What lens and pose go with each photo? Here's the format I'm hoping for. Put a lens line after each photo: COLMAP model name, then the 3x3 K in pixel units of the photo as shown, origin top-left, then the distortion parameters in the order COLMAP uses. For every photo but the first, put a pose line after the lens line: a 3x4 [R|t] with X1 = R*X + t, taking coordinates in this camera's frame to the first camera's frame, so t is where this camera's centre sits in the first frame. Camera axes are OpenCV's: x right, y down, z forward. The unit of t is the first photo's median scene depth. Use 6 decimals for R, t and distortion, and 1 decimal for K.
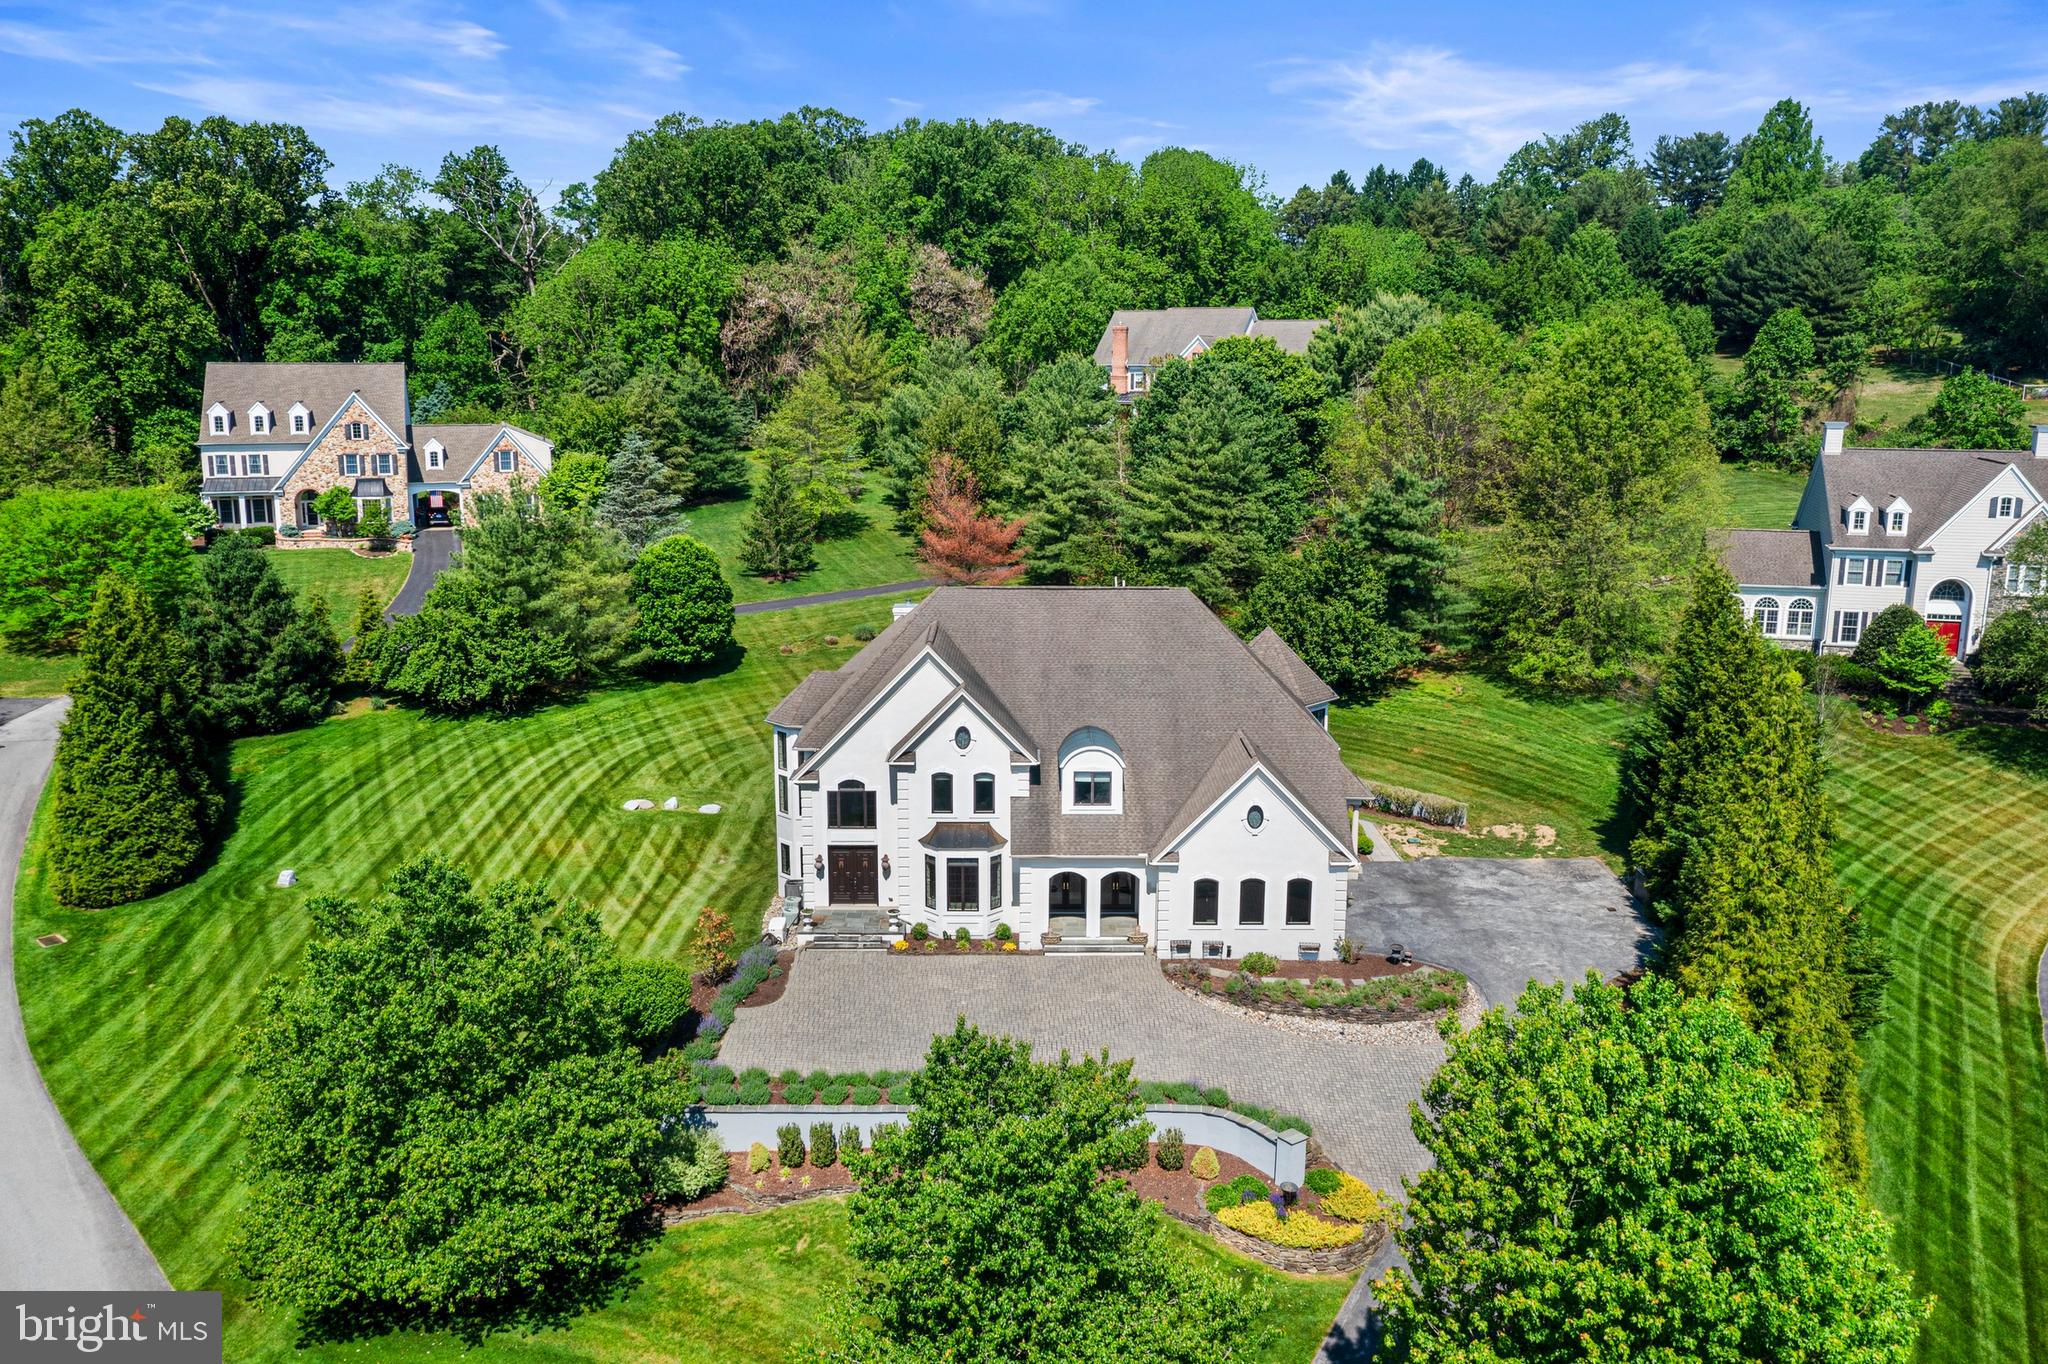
lens RADIAL K [[1586.7, 0, 1032.4], [0, 1586.7, 689.7], [0, 0, 1]] dist [-0.009453, -0.003252]
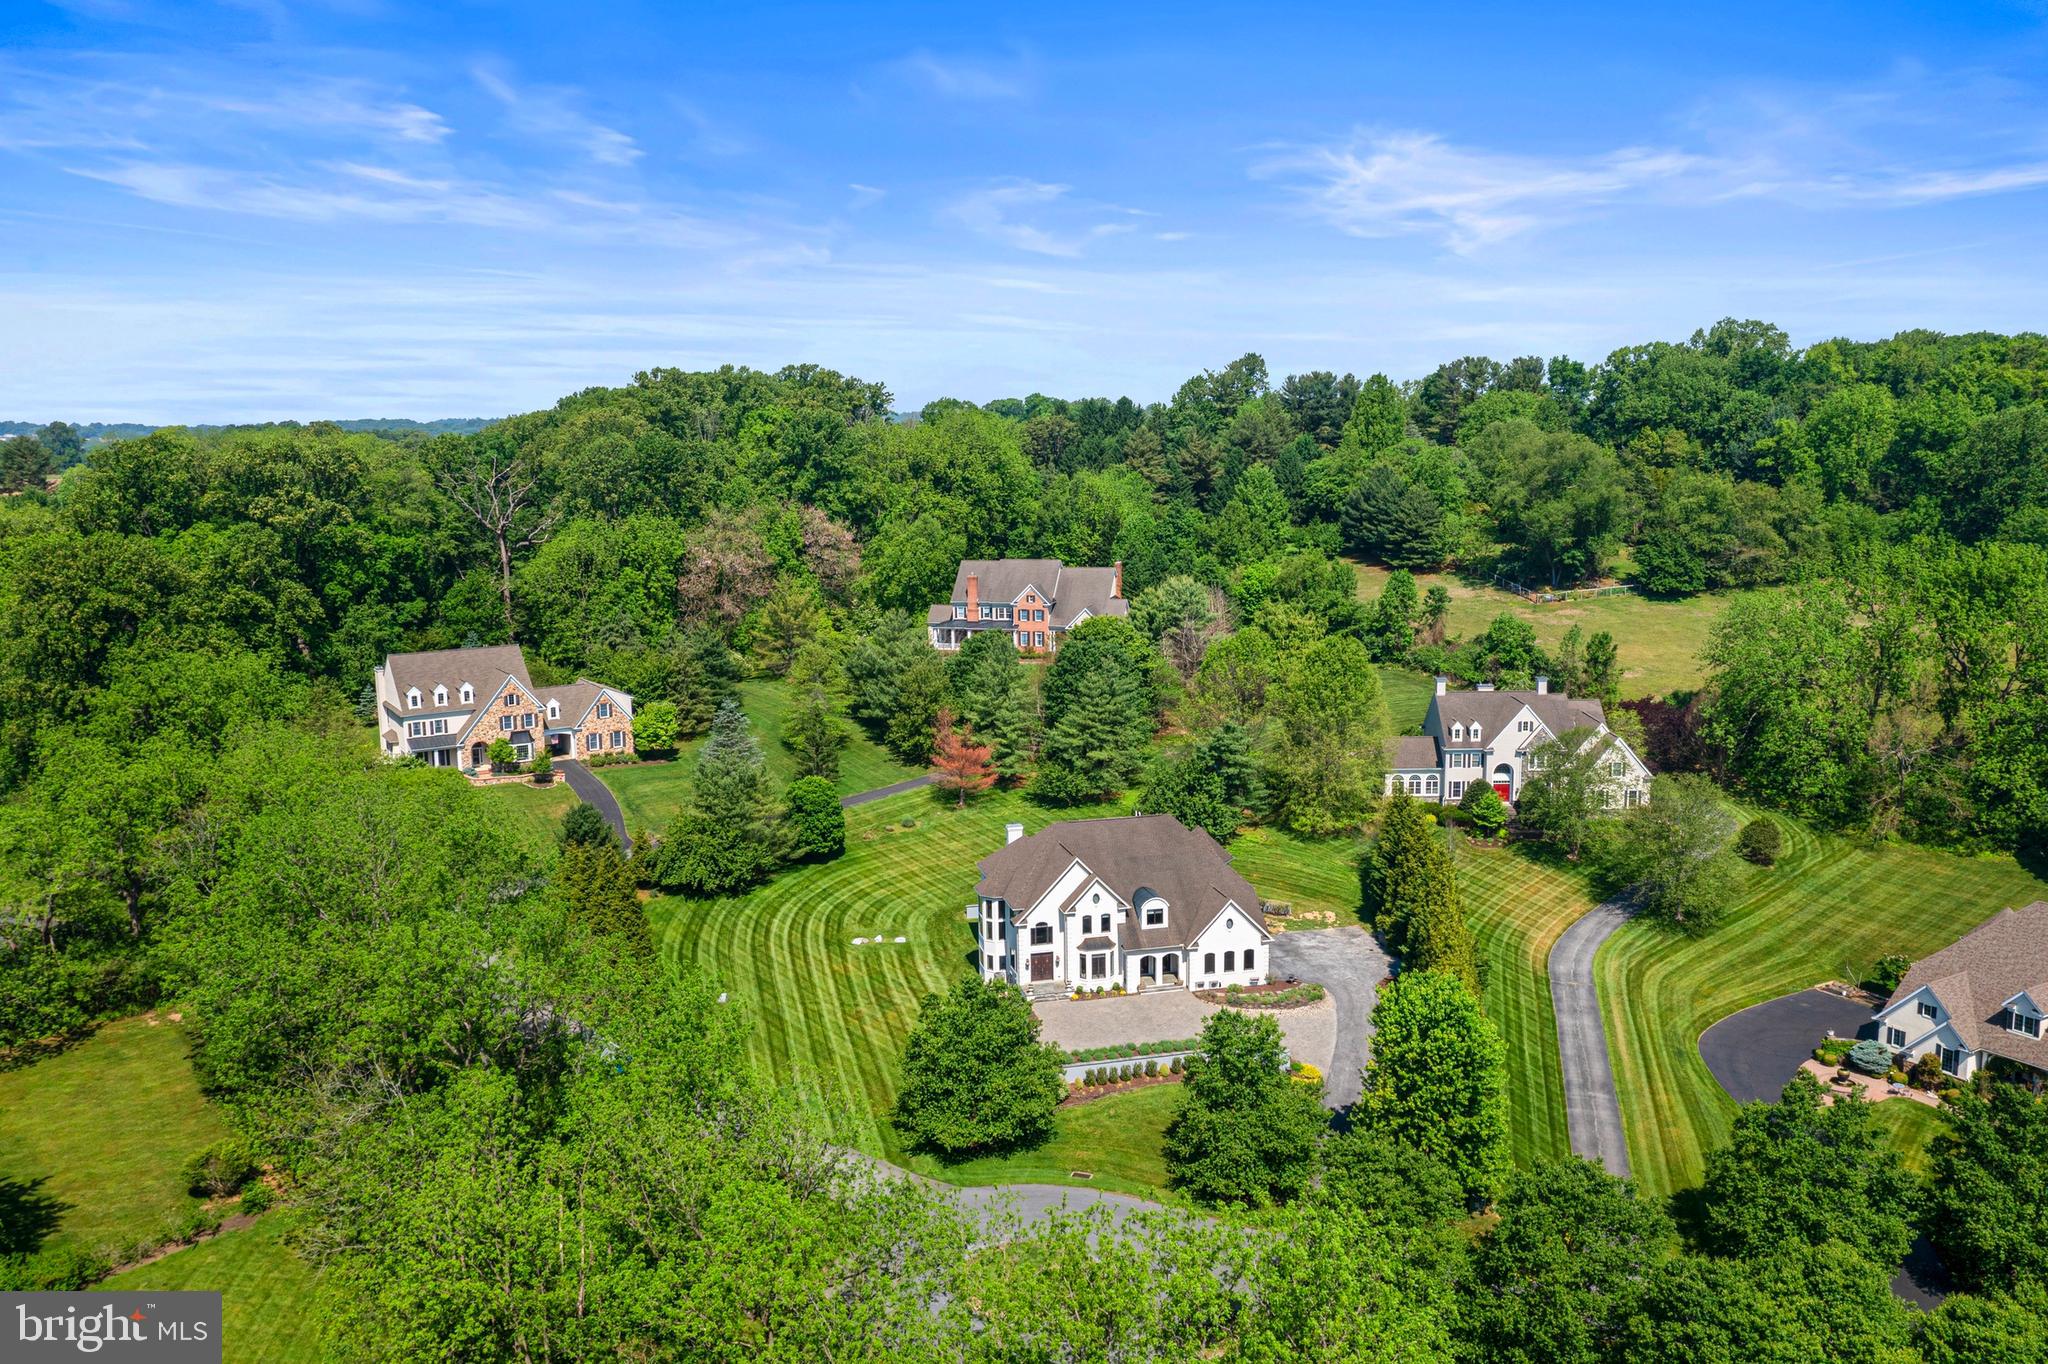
lens RADIAL K [[1607.1, 0, 1024.0], [0, 1607.1, 682.0], [0, 0, 1]] dist [-0.015071, 0.009550]
pose [[0.972350, -0.053765, 0.227257, -0.524508], [0.064850, 0.997028, -0.041593, -0.151587], [-0.224345, 0.055180, 0.972946, -0.957284]]
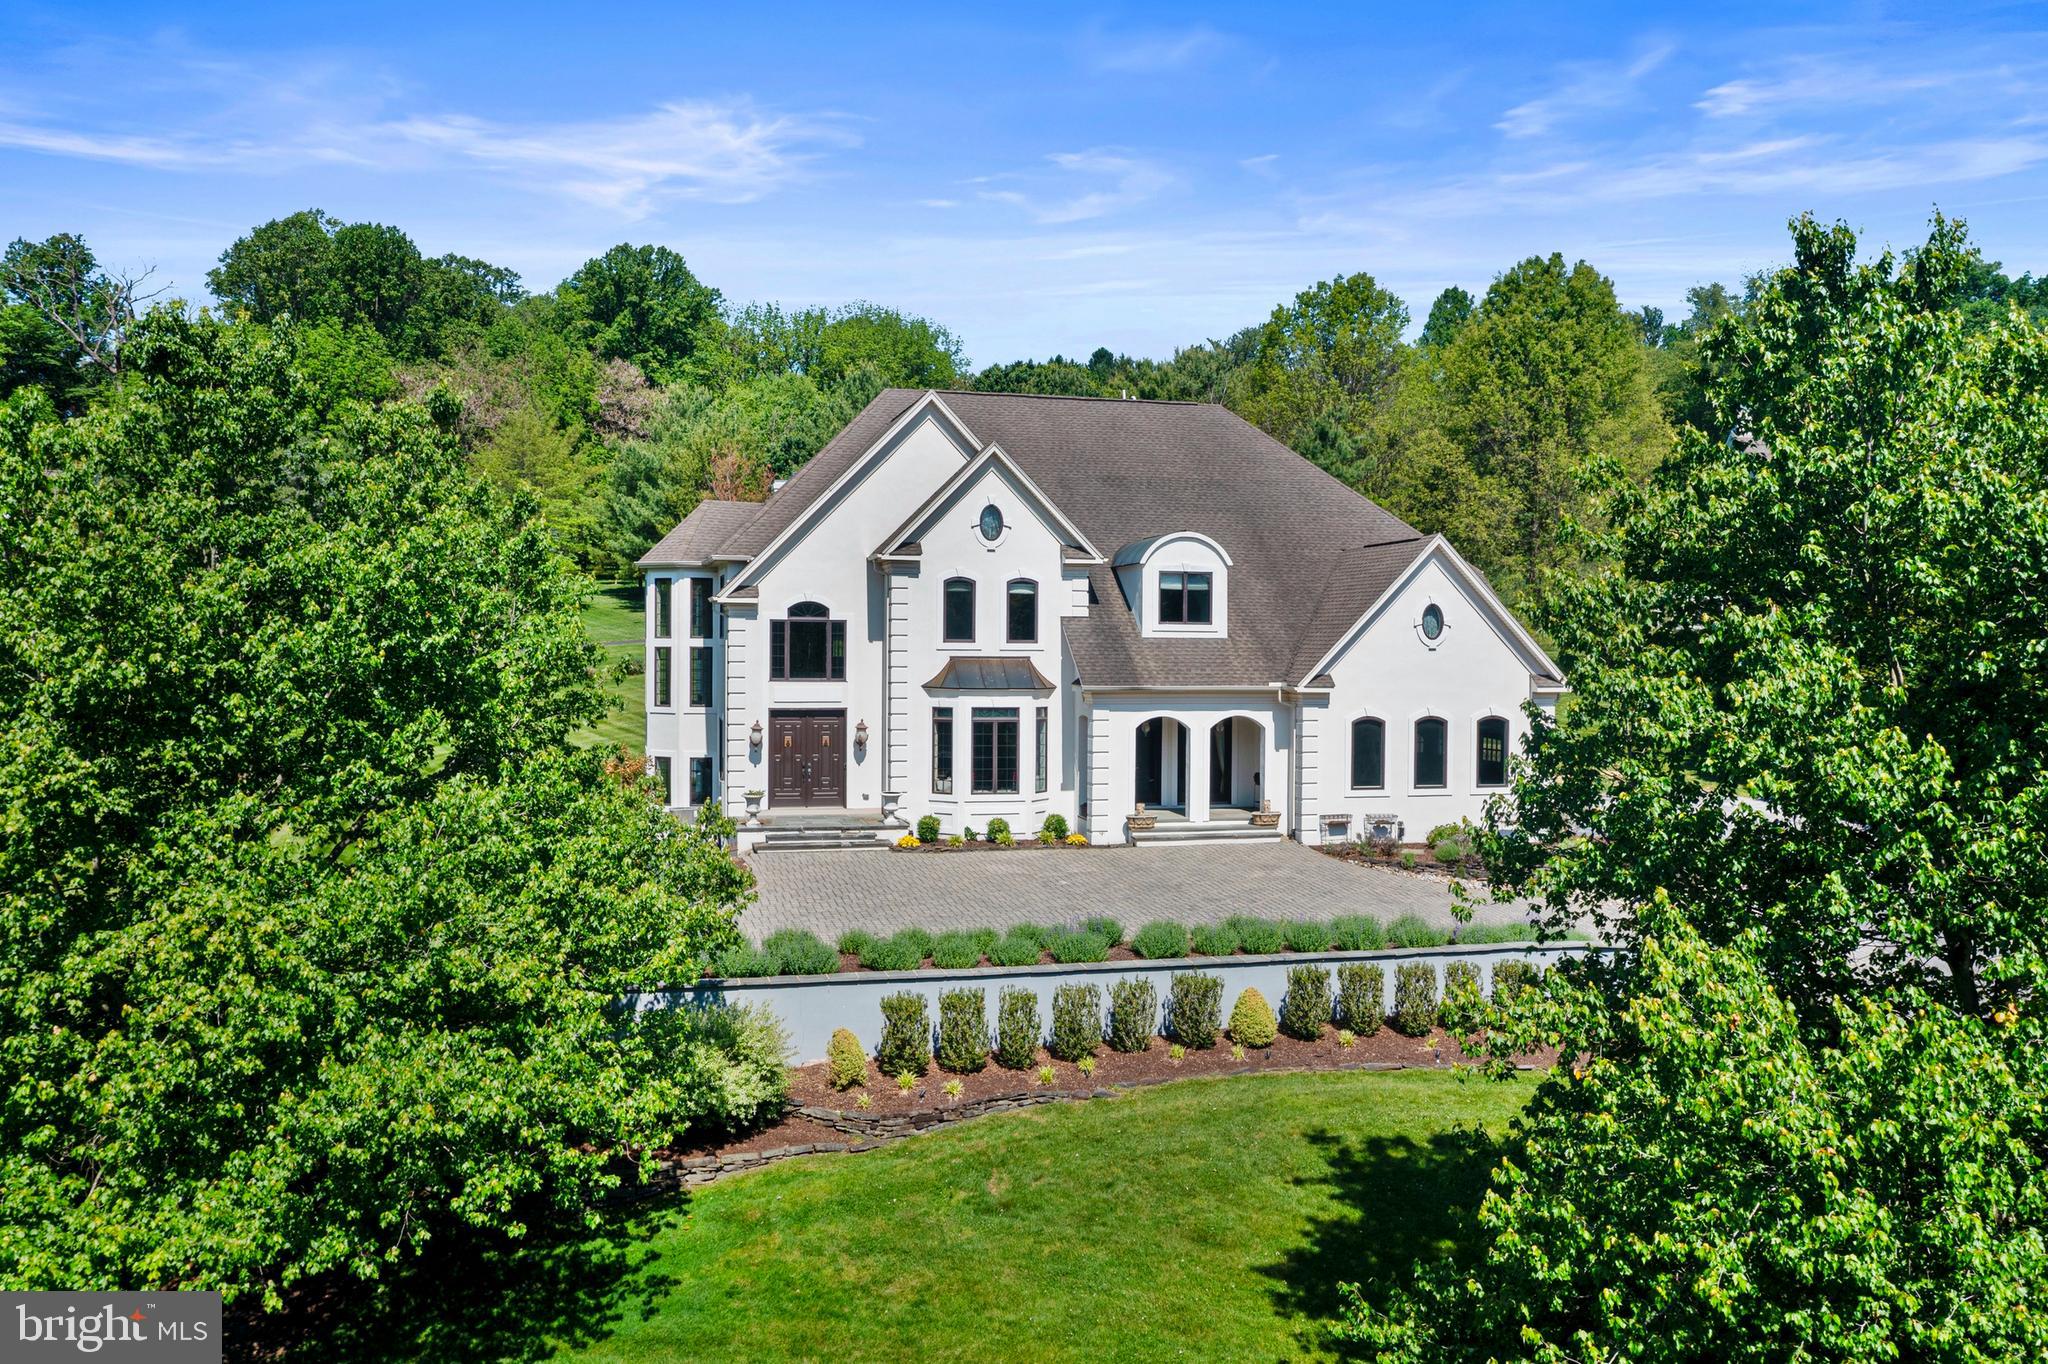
lens RADIAL K [[1607.1, 0, 1024.0], [0, 1607.1, 682.0], [0, 0, 1]] dist [-0.015071, 0.009550]
pose [[0.969500, -0.002014, 0.245083, -0.162034], [0.049140, 0.981259, -0.186325, 0.183455], [-0.240114, 0.192685, 0.951429, 0.316391]]
